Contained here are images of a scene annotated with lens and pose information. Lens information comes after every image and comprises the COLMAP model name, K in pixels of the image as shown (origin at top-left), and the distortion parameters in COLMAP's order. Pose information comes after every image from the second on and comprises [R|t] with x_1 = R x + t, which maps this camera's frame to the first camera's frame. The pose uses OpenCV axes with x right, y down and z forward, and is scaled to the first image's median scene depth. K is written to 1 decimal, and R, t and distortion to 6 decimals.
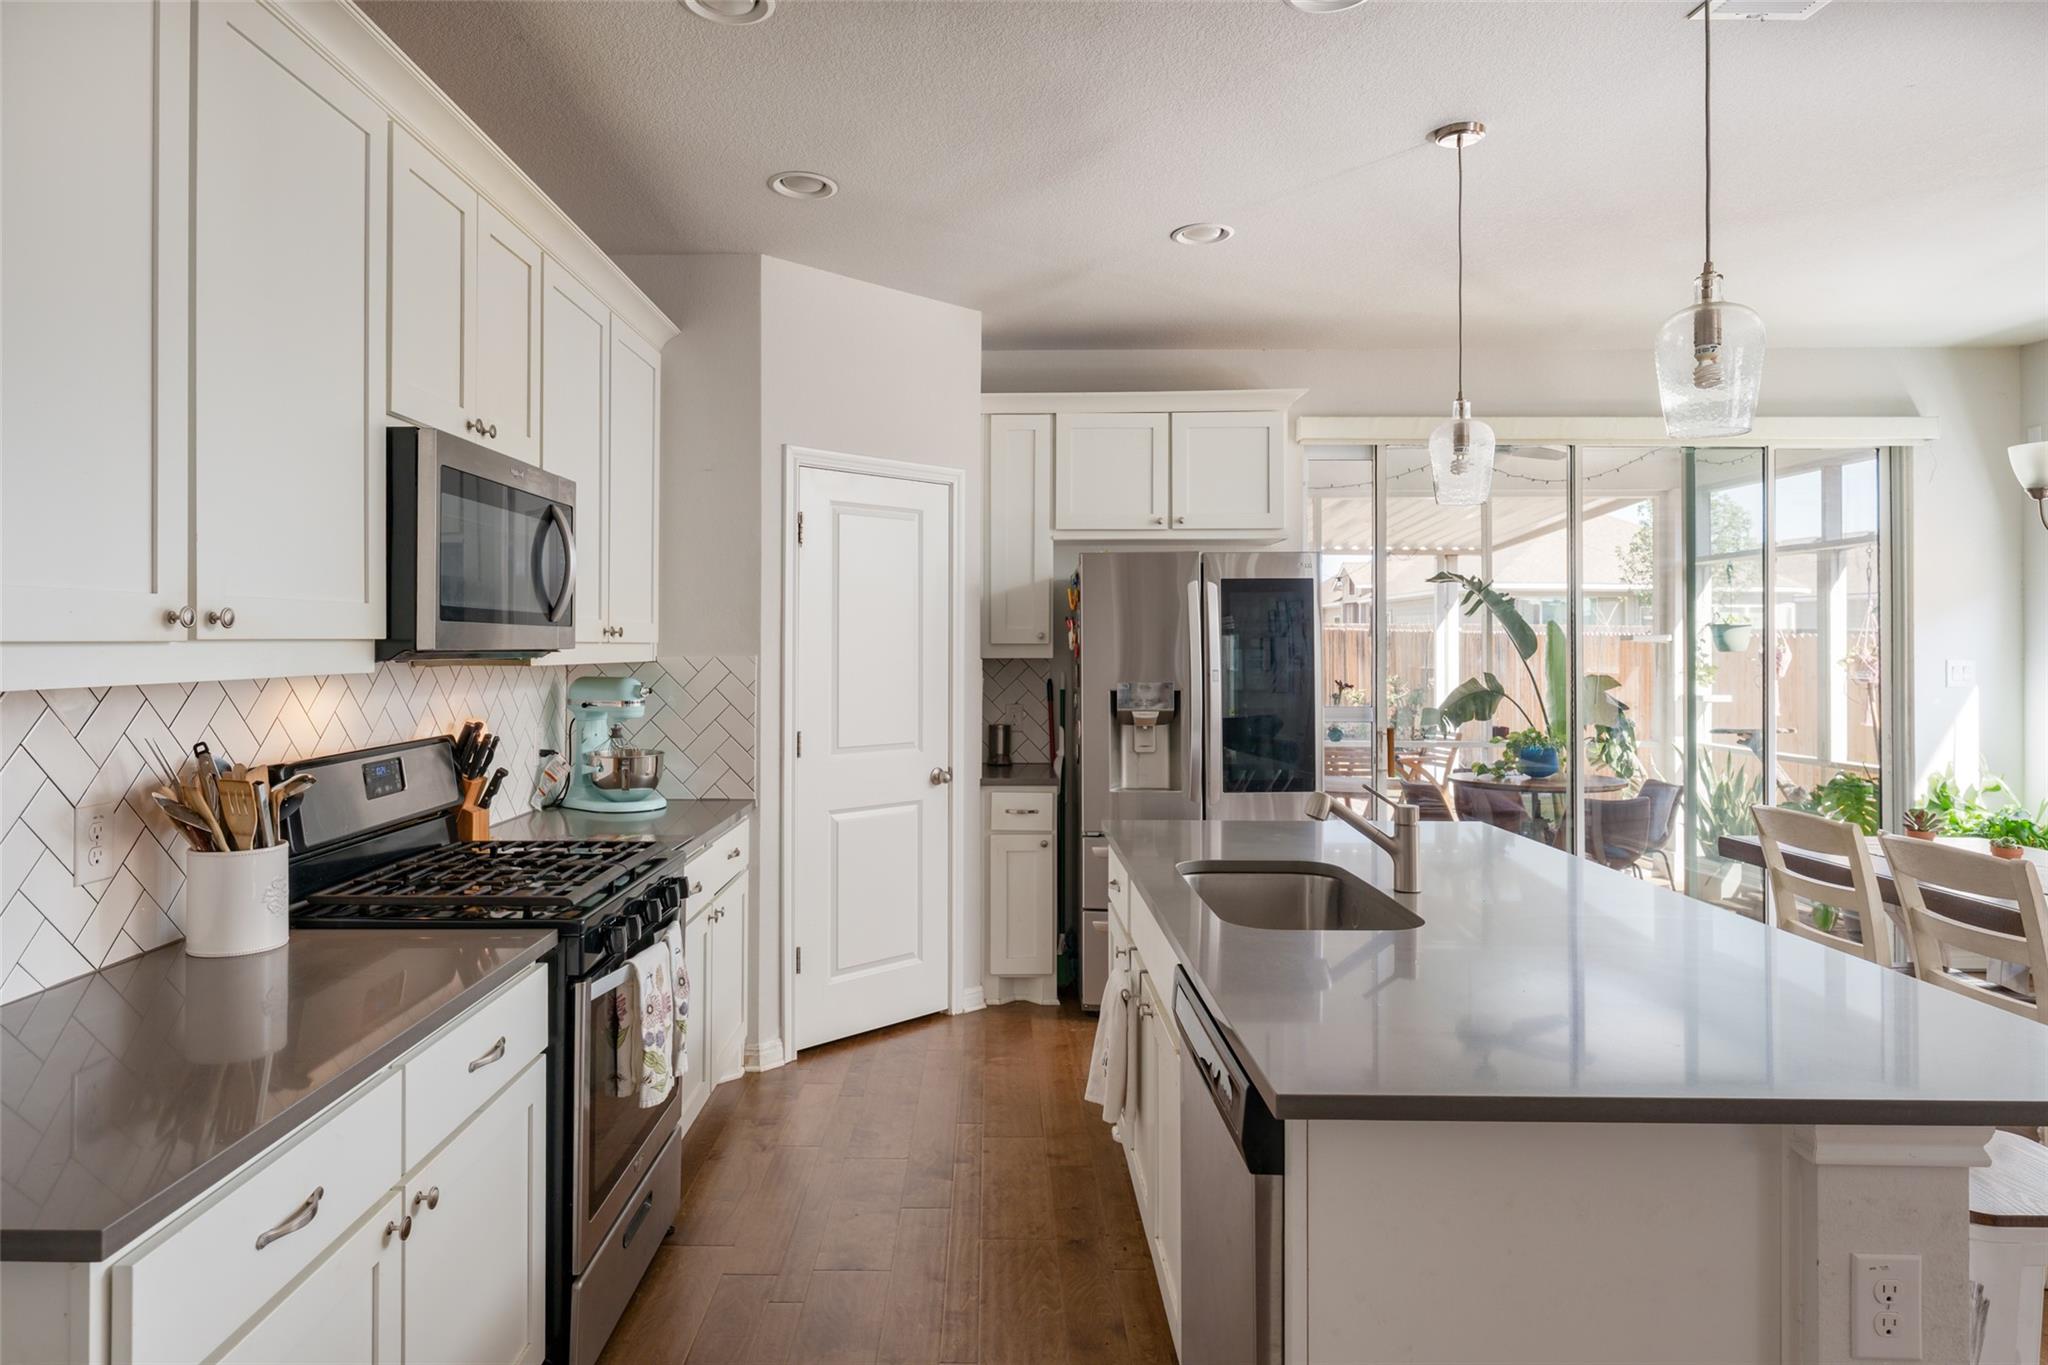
lens RADIAL K [[1236.8, 0, 989.3], [0, 1236.8, 639.5], [0, 0, 1]] dist [0.002797, -0.000057]
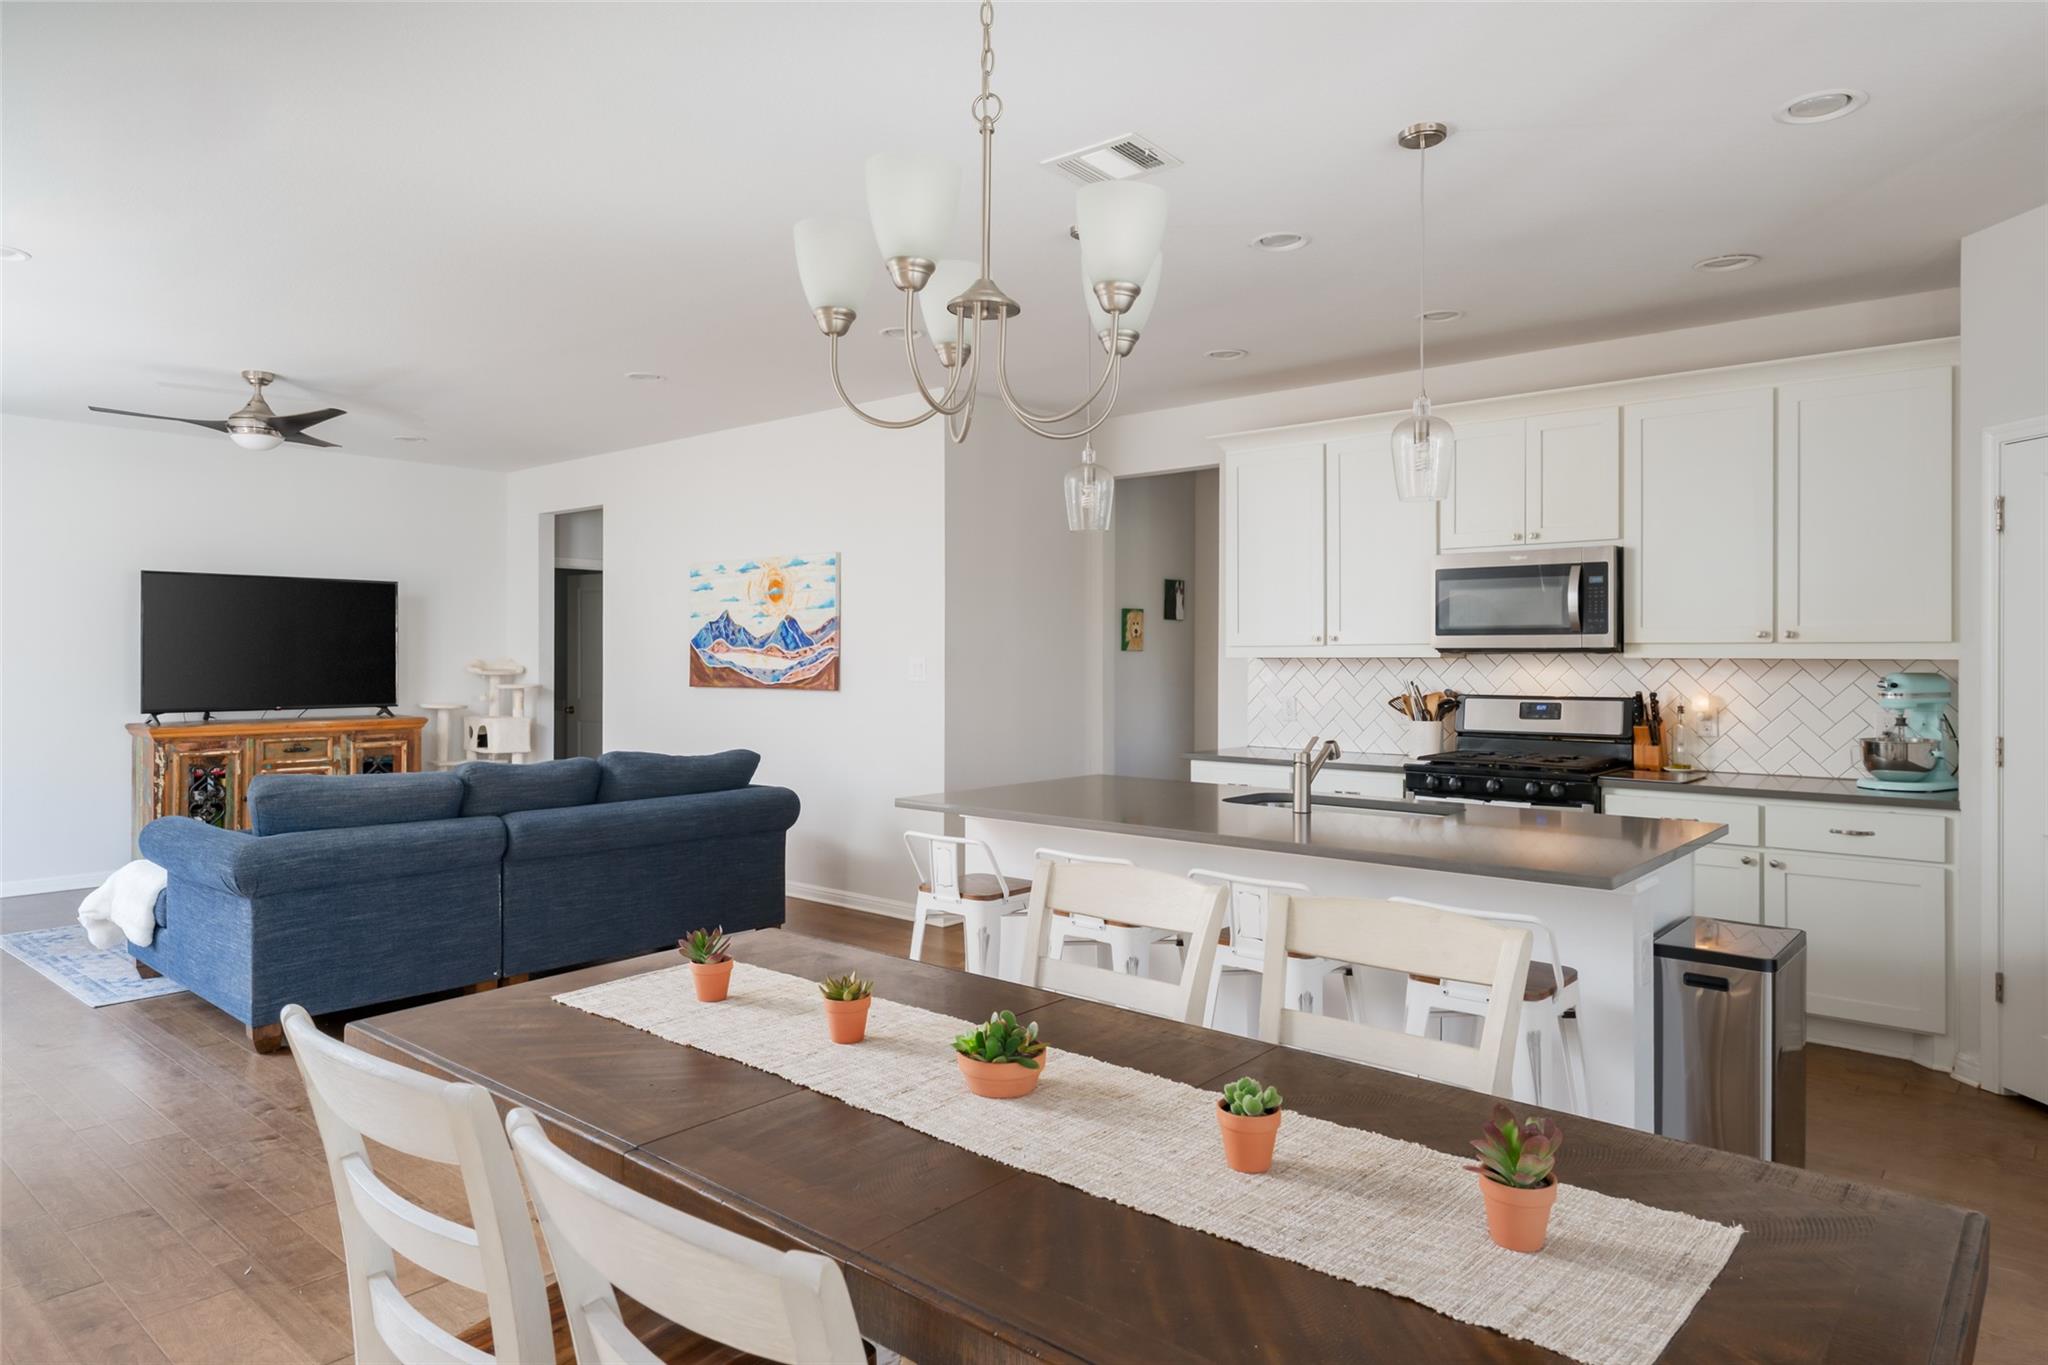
lens RADIAL K [[1236.8, 0, 1023.7], [0, 1236.8, 647.9], [0, 0, 1]] dist [0.002797, -0.000057]
pose [[-0.644914, -0.004318, -0.764243, 1.010368], [0.004538, 0.999945, -0.009479, 0.014348], [0.764241, -0.009582, -0.644859, 1.035407]]
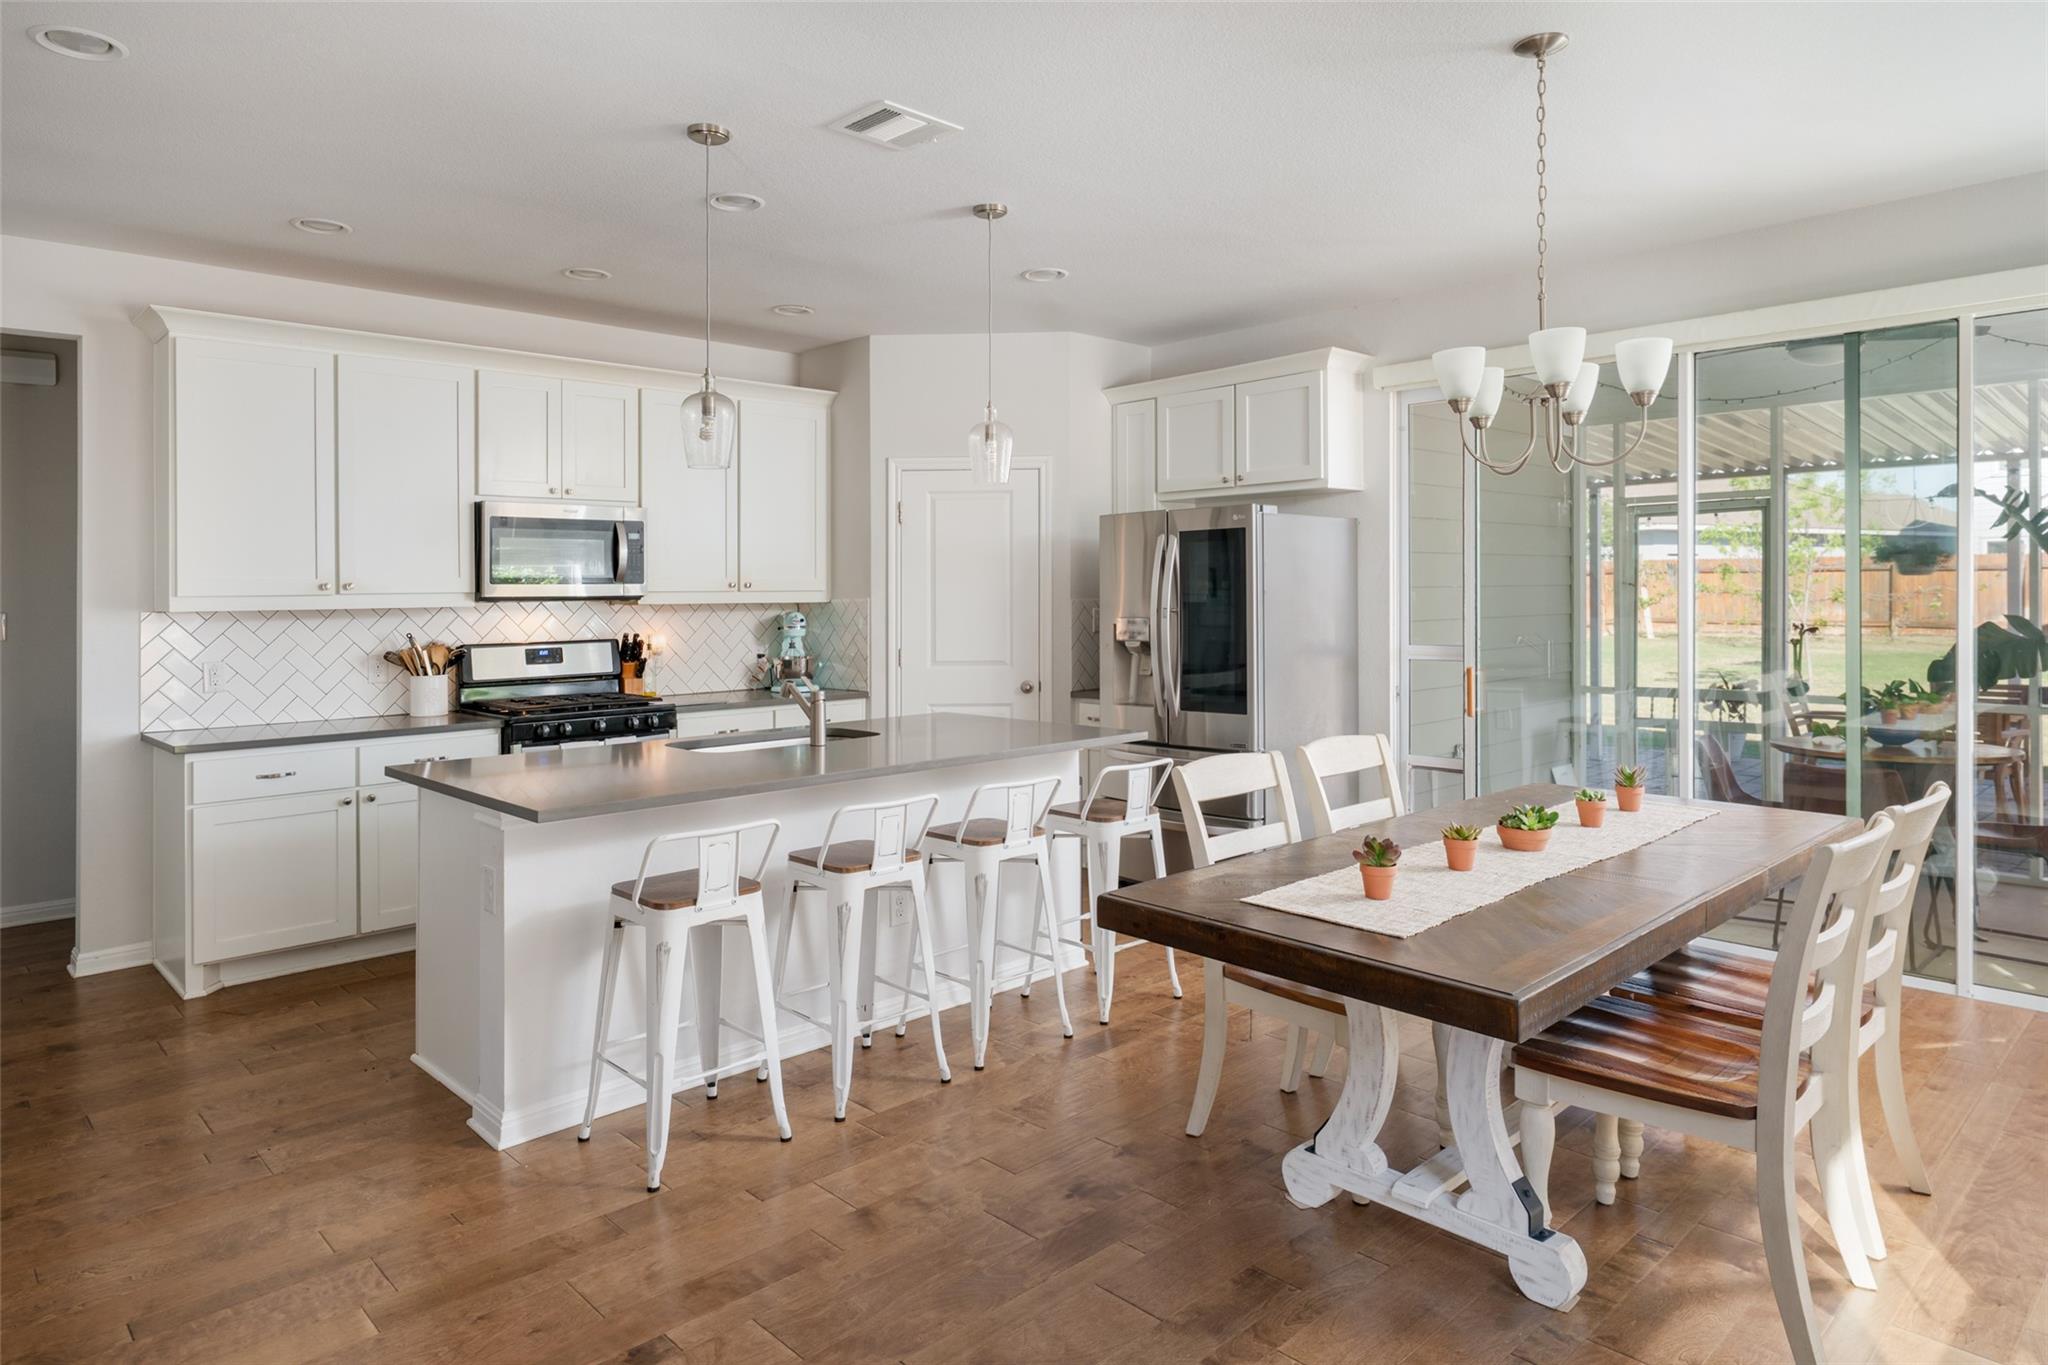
lens RADIAL K [[1239.7, 0, 958.7], [0, 1239.7, 553.6], [0, 0, 1]] dist [0.017292, 0.000757]
pose [[0.674490, -0.033239, -0.737535, 1.001600], [0.015062, 0.999398, -0.031266, 0.007196], [0.738130, 0.009980, 0.674585, 0.040170]]
